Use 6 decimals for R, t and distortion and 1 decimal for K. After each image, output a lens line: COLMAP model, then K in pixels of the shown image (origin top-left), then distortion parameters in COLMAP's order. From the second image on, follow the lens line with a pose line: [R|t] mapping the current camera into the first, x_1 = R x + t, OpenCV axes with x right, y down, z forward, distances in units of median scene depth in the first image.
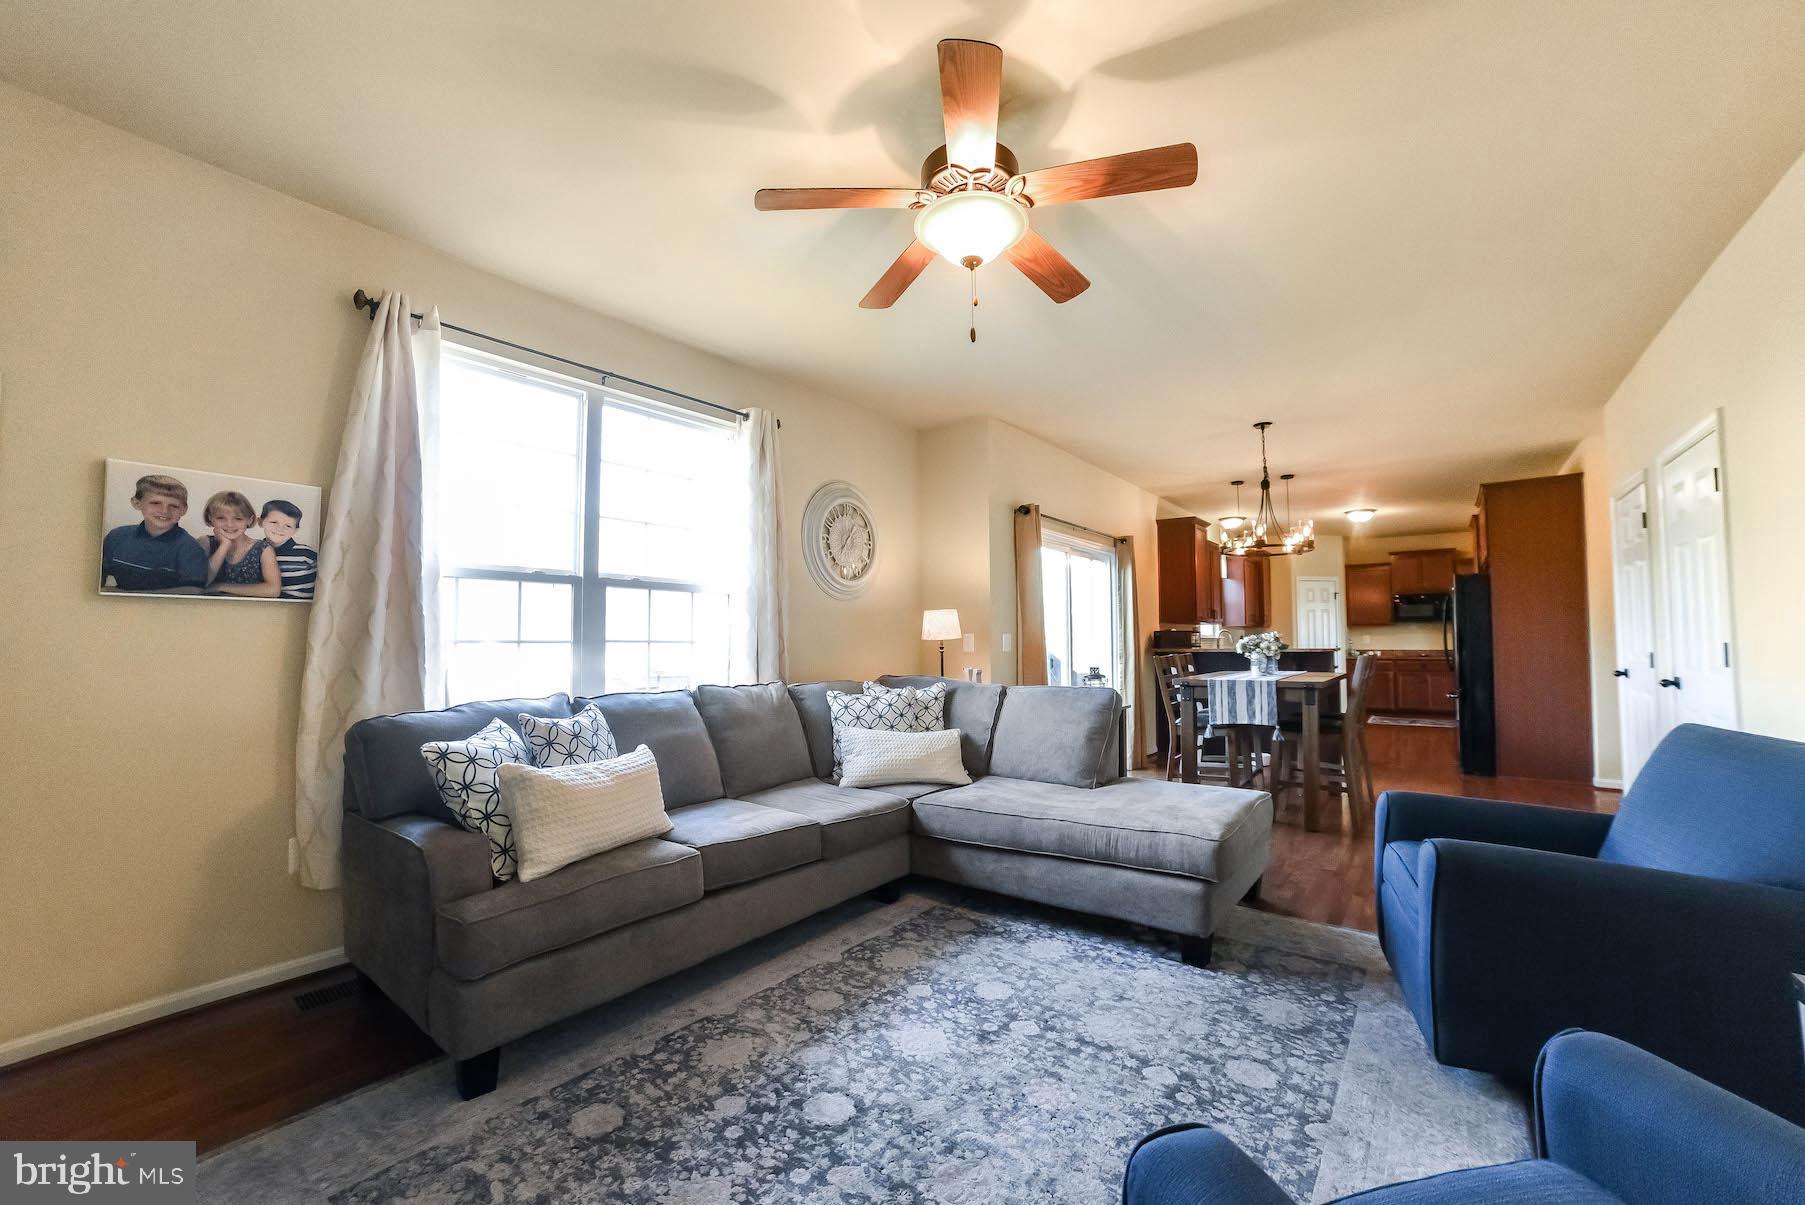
lens RADIAL K [[736.7, 0, 902.4], [0, 736.7, 615.0], [0, 0, 1]] dist [-0.089062, 0.037835]
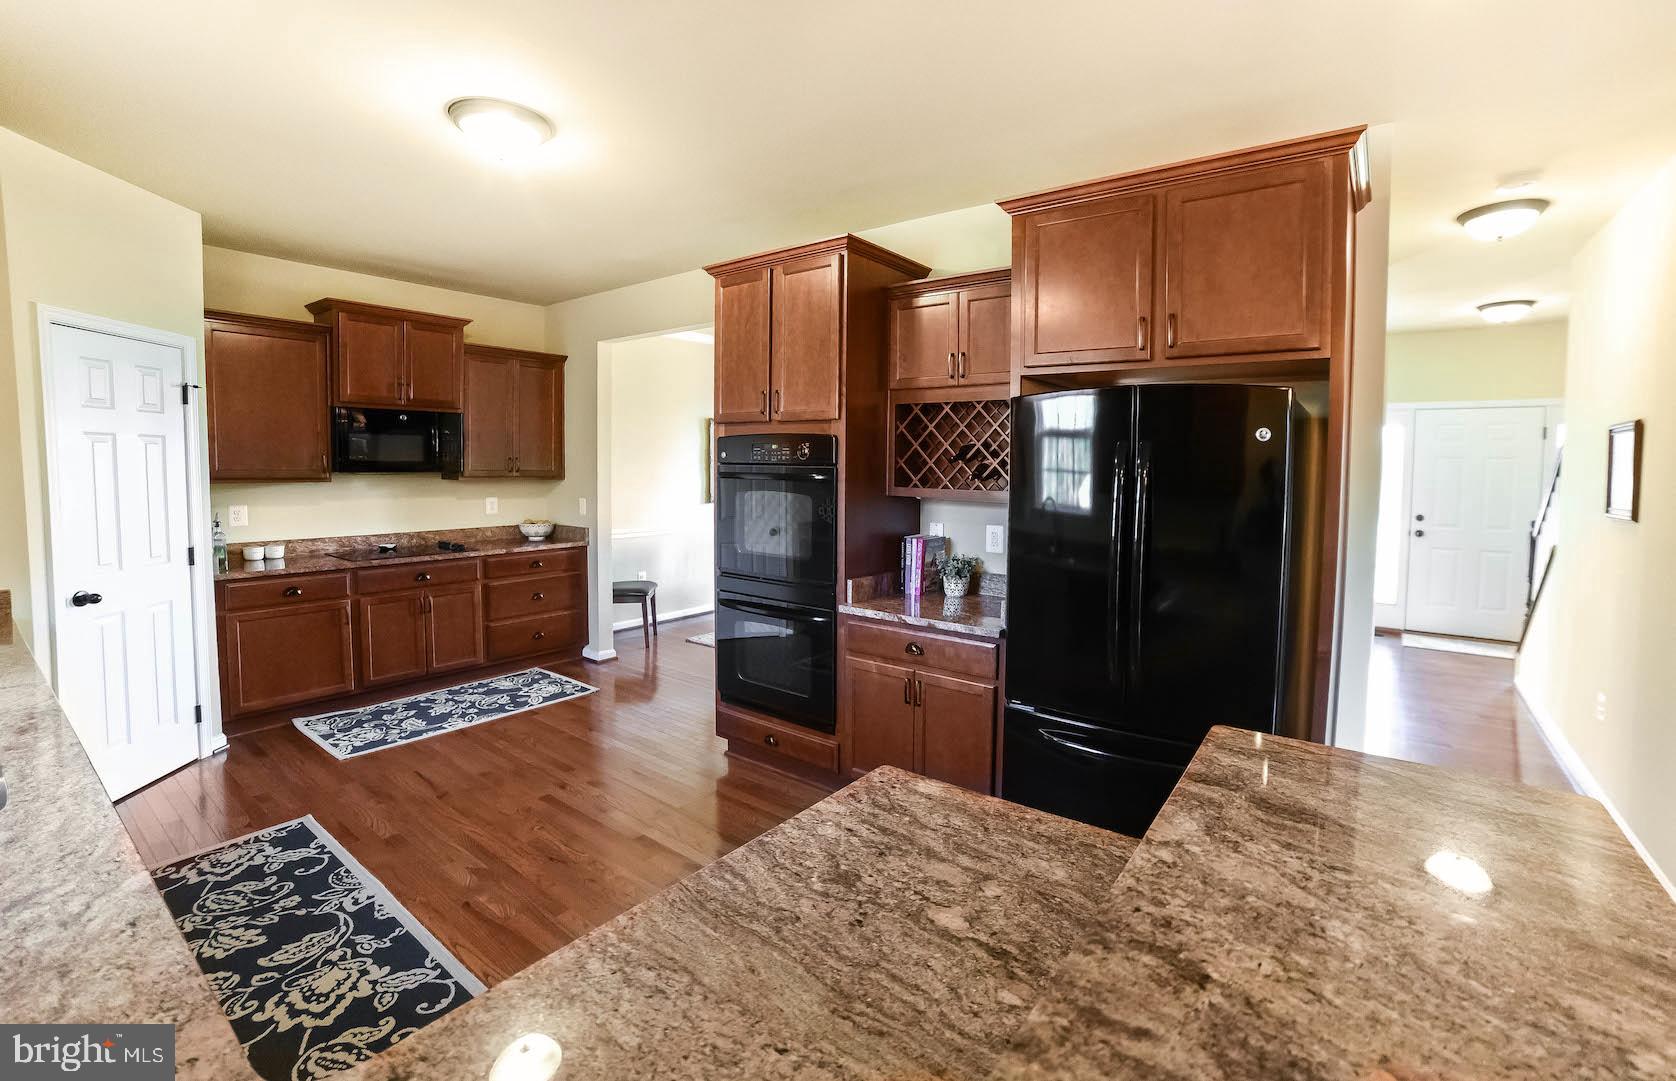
lens RADIAL K [[753.2, 0, 836.5], [0, 753.2, 501.1], [0, 0, 1]] dist [-0.000714, 0.043783]
pose [[0.029555, -0.045678, 0.998519, 0.503686], [-0.039453, 0.998124, 0.046827, -0.012401], [-0.998784, -0.040779, 0.027697, 1.329932]]
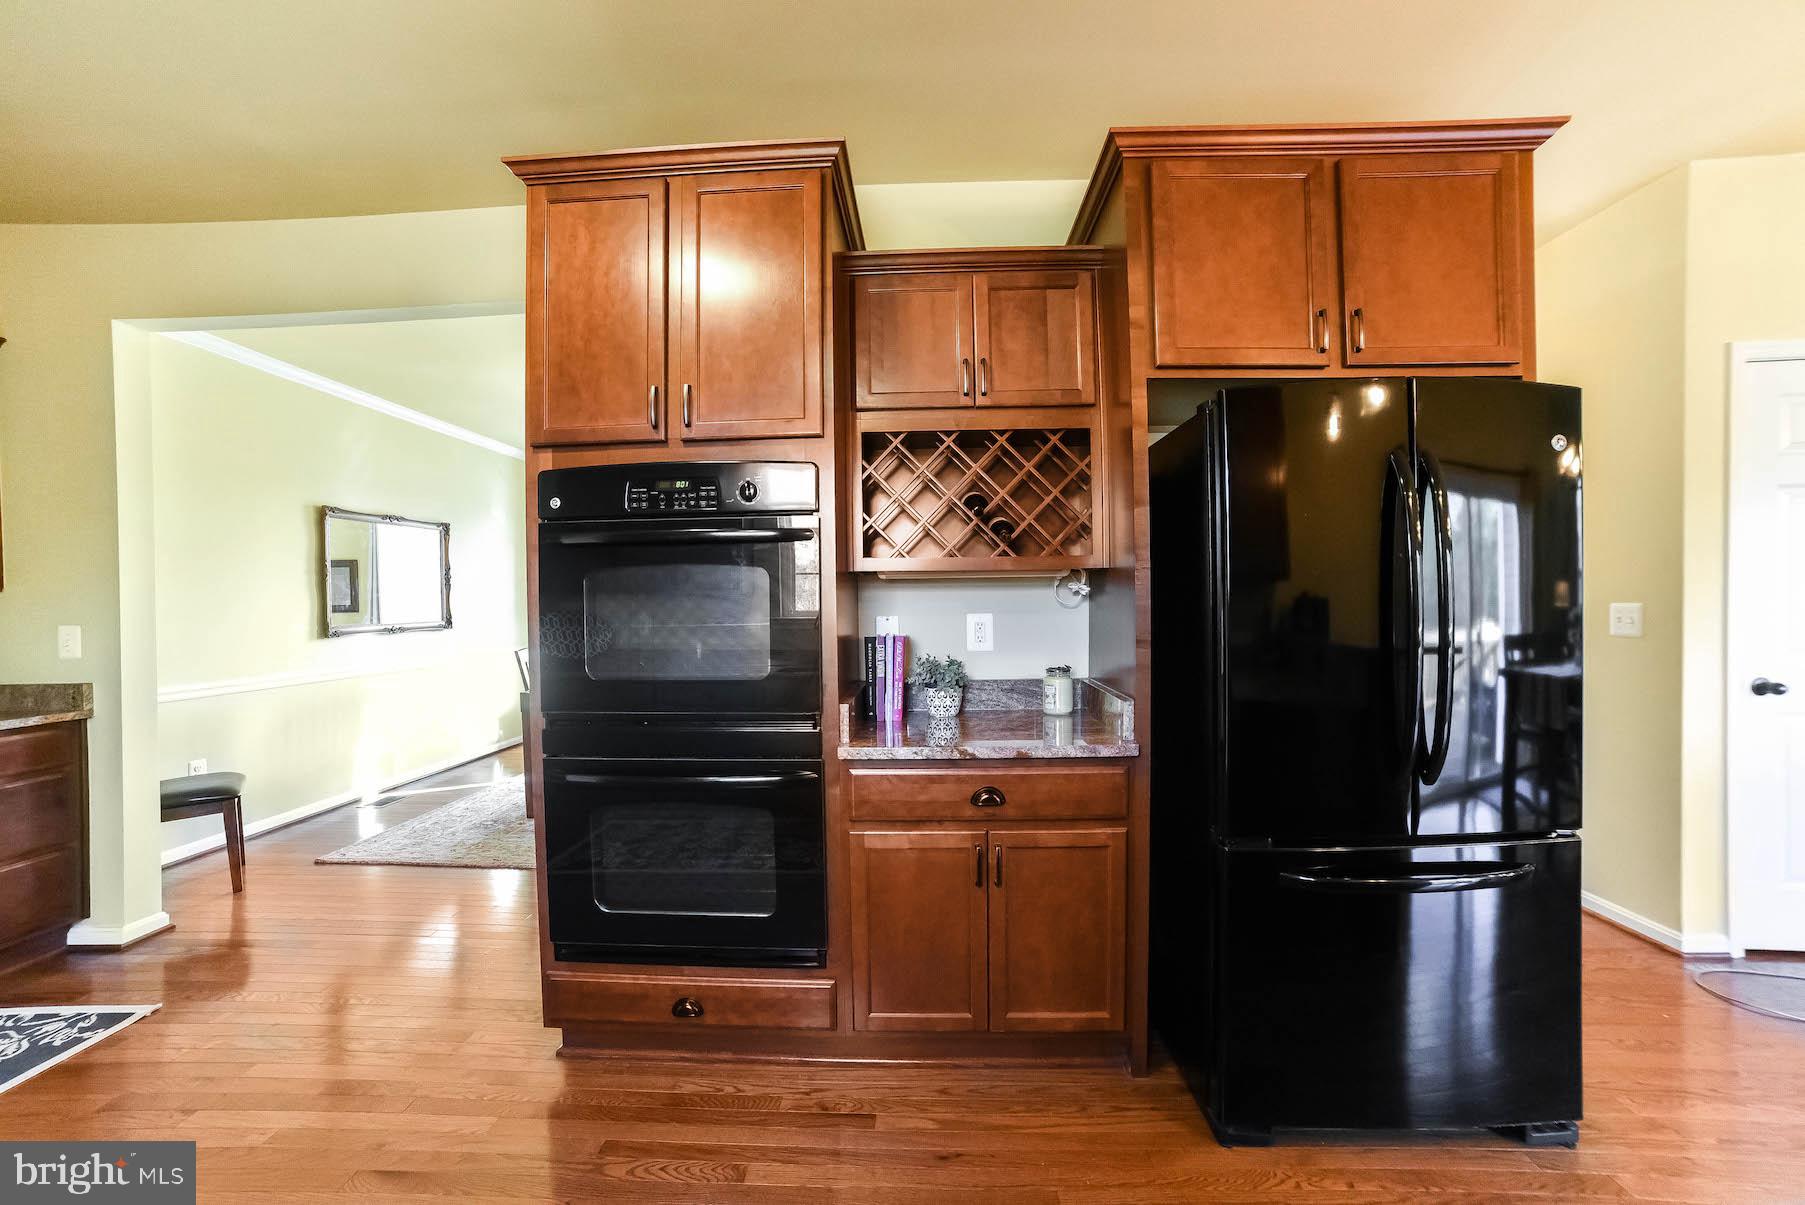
lens RADIAL K [[732.1, 0, 902.6], [0, 732.1, 606.5], [0, 0, 1]] dist [-0.064784, 0.033187]
pose [[-0.564686, 0.008376, 0.825263, 0.789533], [-0.006876, 0.999866, -0.014854, 0.035019], [-0.825277, -0.014062, -0.564553, 1.506042]]
